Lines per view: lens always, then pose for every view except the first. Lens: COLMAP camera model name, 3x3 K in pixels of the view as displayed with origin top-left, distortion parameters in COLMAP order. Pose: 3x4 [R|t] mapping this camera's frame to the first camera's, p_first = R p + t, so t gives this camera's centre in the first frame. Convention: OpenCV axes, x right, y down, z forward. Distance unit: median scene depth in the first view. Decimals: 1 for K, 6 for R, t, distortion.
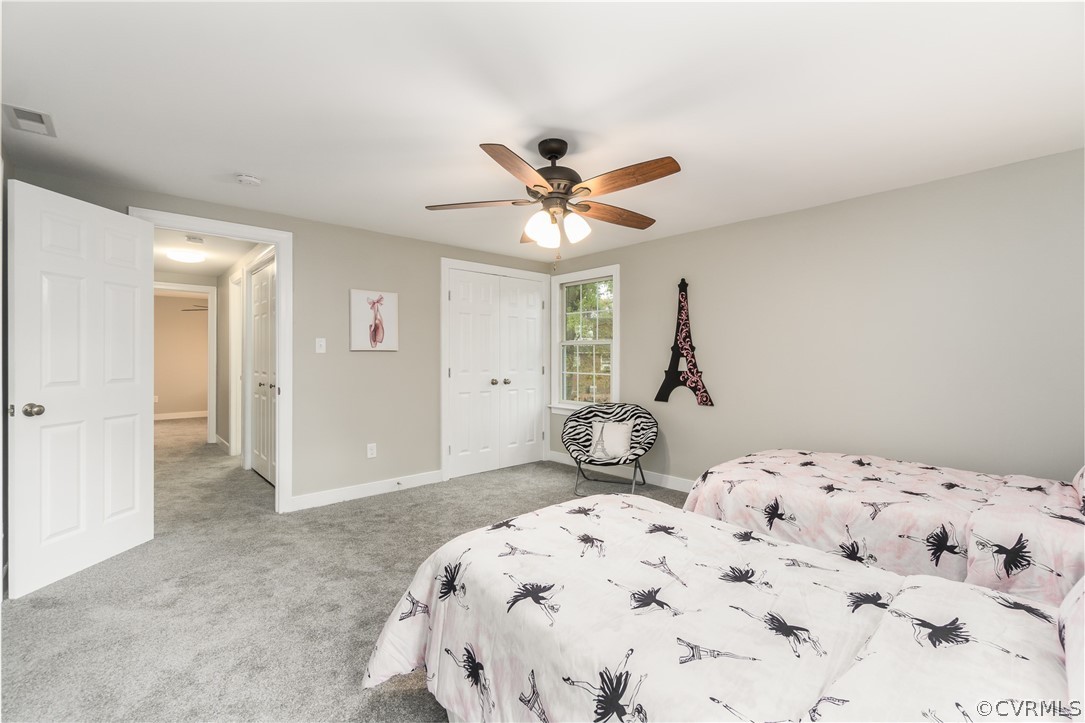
lens RADIAL K [[476.2, 0, 542.5], [0, 476.2, 361.5], [0, 0, 1]] dist [-0.037832, 0.000075]
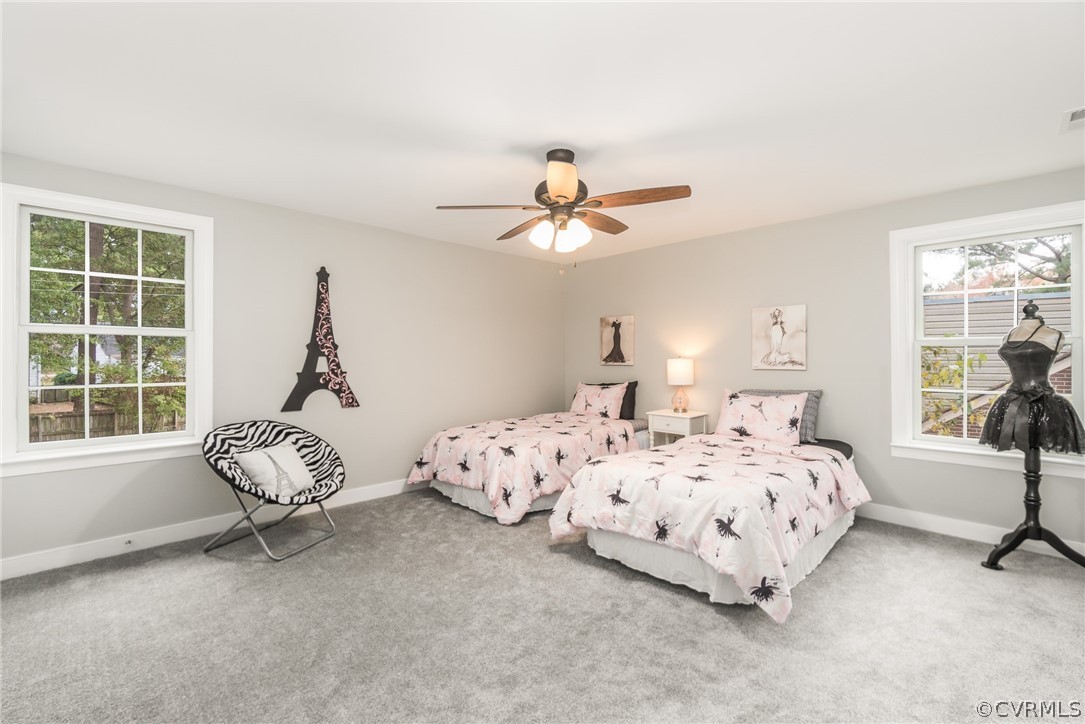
lens RADIAL K [[476.2, 0, 542.5], [0, 476.2, 362.0], [0, 0, 1]] dist [-0.037832, 0.000075]
pose [[-0.081857, -0.009601, 0.996598, -0.610041], [0.008917, 0.999907, 0.010365, -0.004285], [-0.996604, 0.009735, -0.081763, 0.671510]]
